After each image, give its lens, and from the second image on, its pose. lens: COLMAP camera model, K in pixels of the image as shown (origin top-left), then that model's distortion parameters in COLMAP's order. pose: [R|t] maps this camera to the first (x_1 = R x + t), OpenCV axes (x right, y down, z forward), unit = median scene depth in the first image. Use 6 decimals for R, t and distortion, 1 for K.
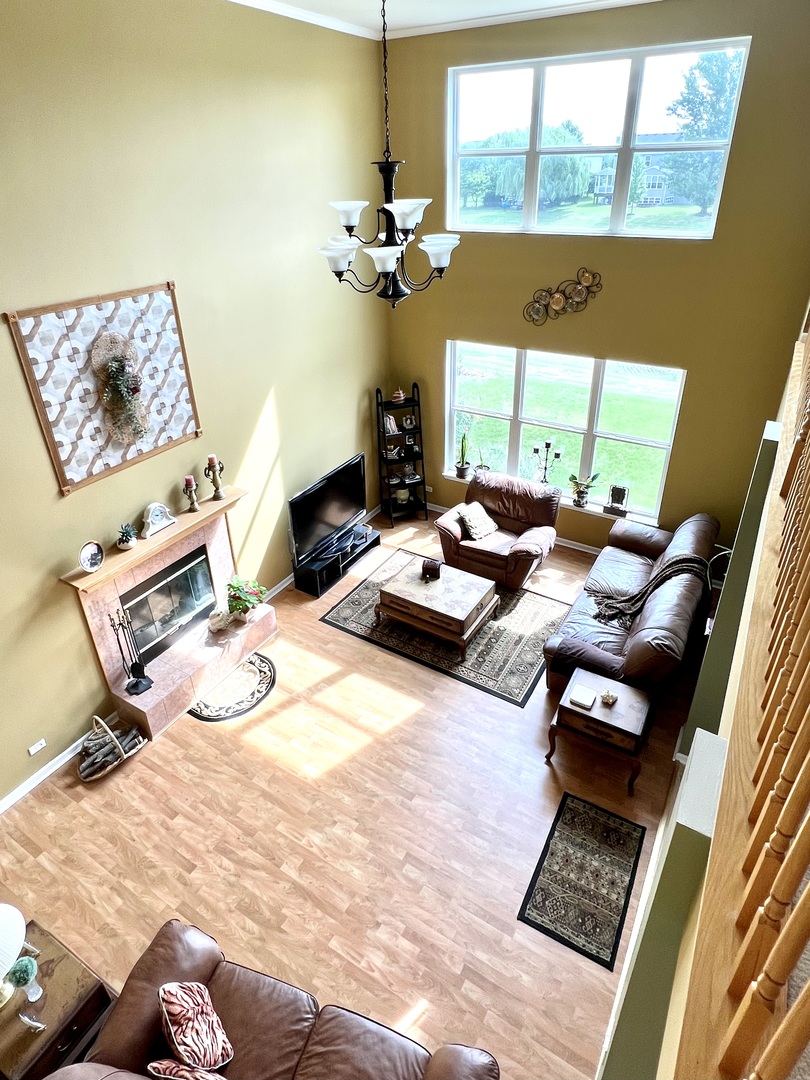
lens RADIAL K [[628.6, 0, 453.7], [0, 628.6, 505.2], [0, 0, 1]] dist [0.000576, -0.000881]
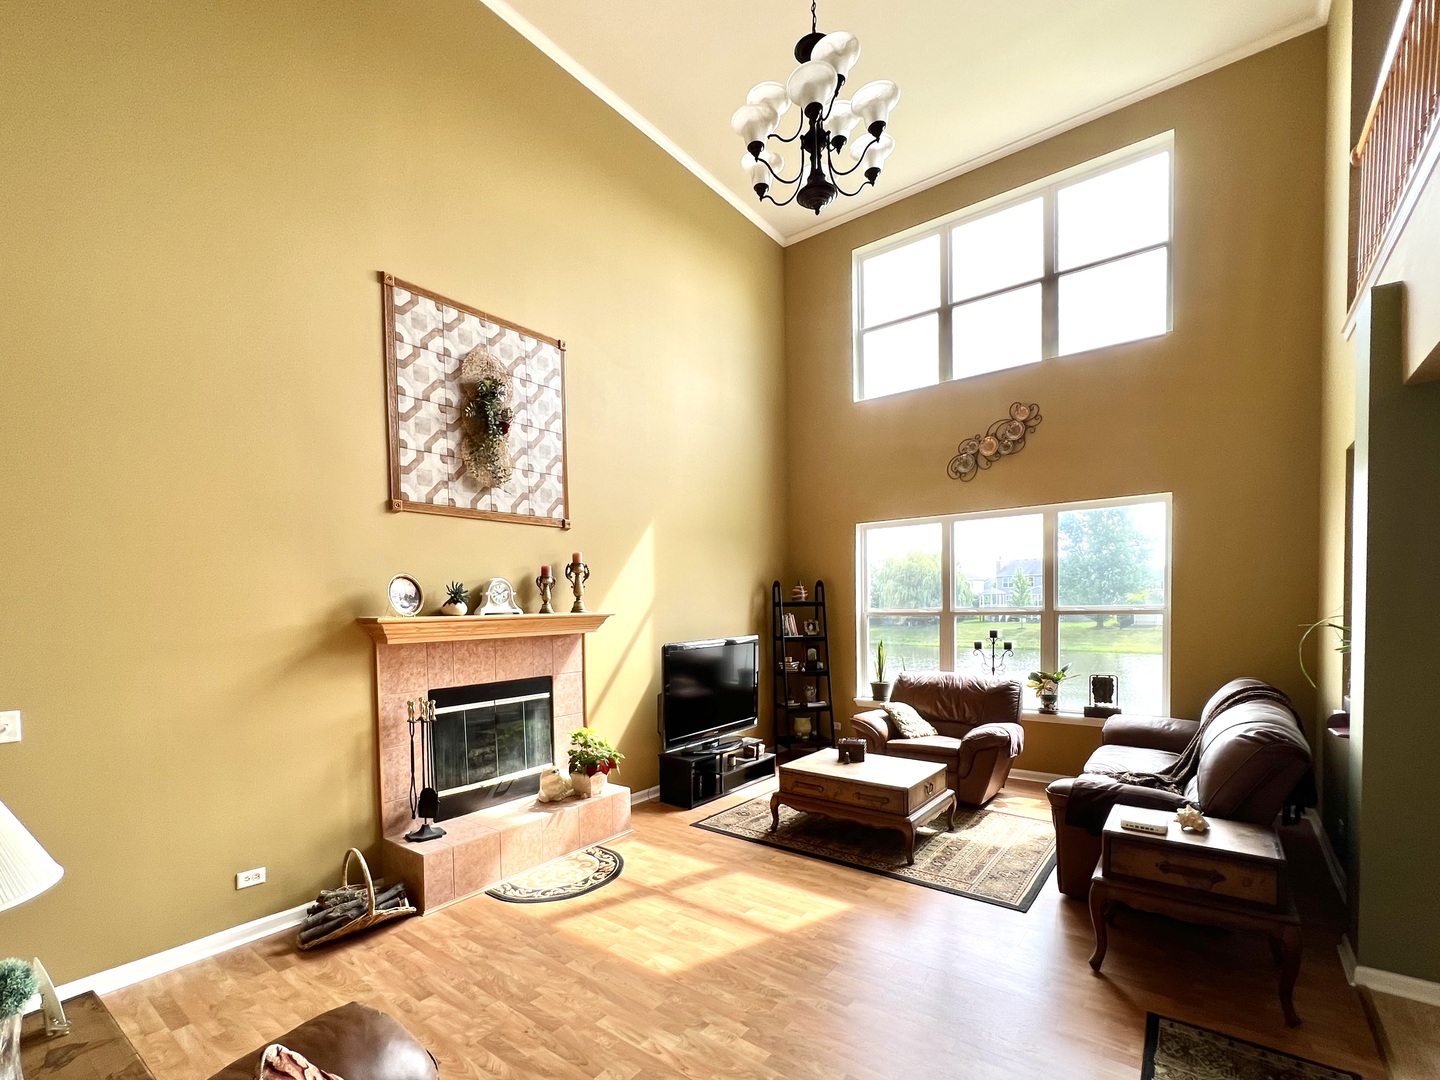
lens RADIAL K [[679.1, 0, 744.1], [0, 679.1, 645.8], [0, 0, 1]] dist [-0.000230, 0.001214]
pose [[0.991029, -0.028948, -0.130473, -0.065542], [-0.032271, 0.895537, -0.443815, 0.427357], [0.129691, 0.444044, 0.886569, 0.322955]]
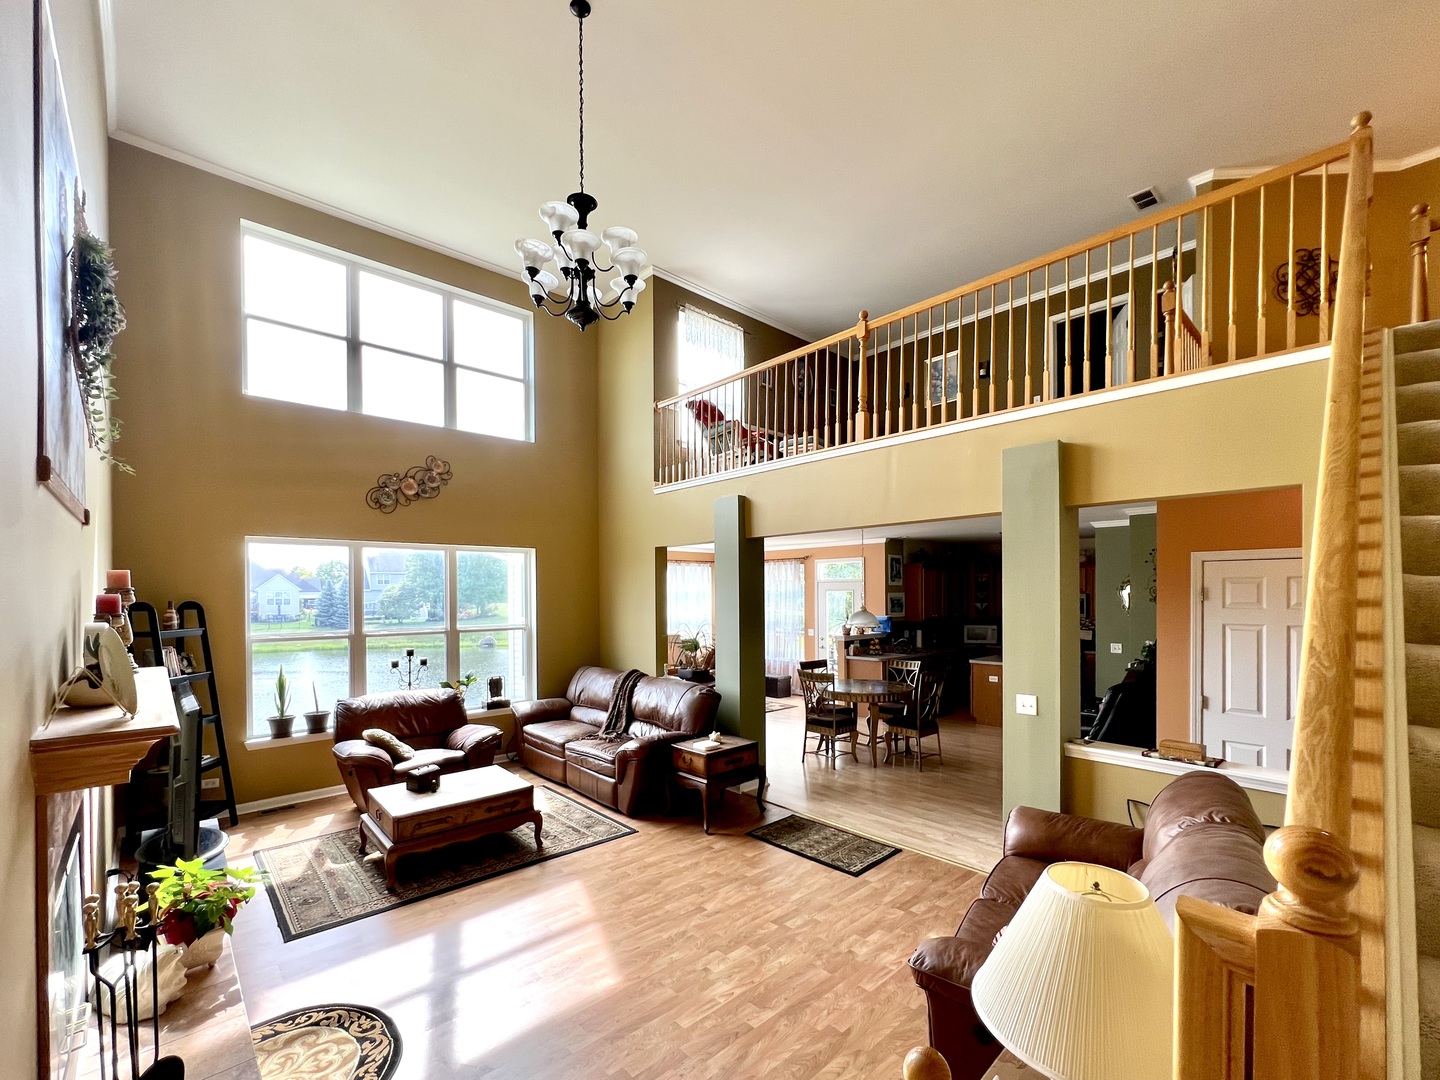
lens RADIAL K [[588.6, 0, 732.0], [0, 588.6, 611.3], [0, 0, 1]] dist [-0.003528, -0.000124]
pose [[0.296949, -0.046248, 0.953773, -0.701369], [0.483849, 0.868395, -0.108534, 0.225031], [-0.823232, 0.493711, 0.280246, 0.545090]]
